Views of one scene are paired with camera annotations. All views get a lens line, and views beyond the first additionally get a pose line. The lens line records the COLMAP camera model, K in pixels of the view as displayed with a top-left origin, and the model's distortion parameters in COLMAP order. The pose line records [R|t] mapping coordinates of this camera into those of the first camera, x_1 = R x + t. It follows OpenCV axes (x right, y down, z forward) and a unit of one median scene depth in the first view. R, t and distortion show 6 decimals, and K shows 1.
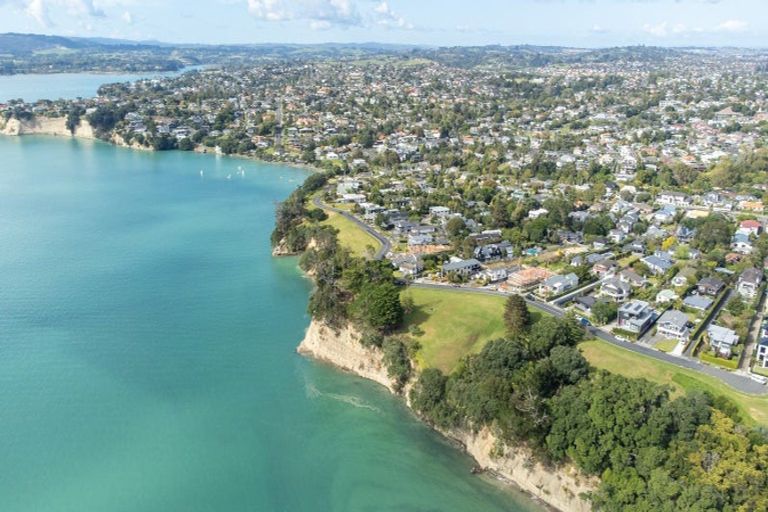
lens RADIAL K [[582.5, 0, 381.0], [0, 582.5, 217.7], [0, 0, 1]] dist [0.006170, 0.066024]
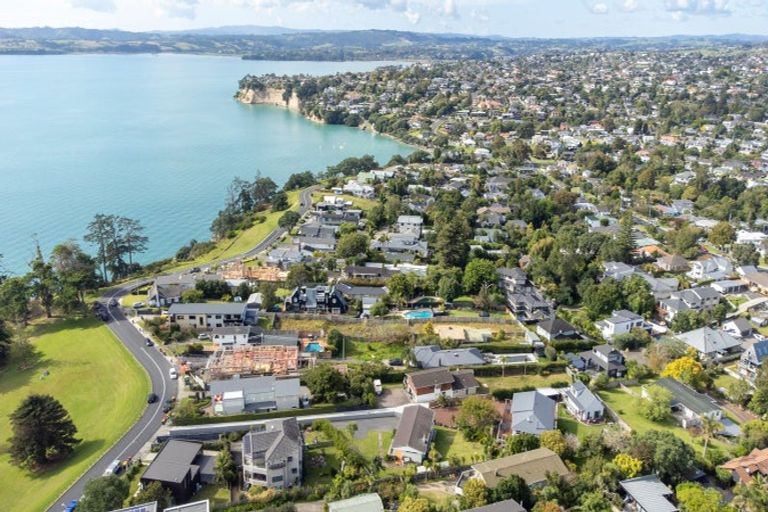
lens RADIAL K [[574.8, 0, 379.4], [0, 574.8, 217.5], [0, 0, 1]] dist [0.032129, 0.002629]
pose [[0.859033, 0.154286, -0.488117, 0.210177], [-0.147823, 0.987645, 0.052027, -0.024712], [0.490113, 0.027462, 0.871226, 0.218980]]
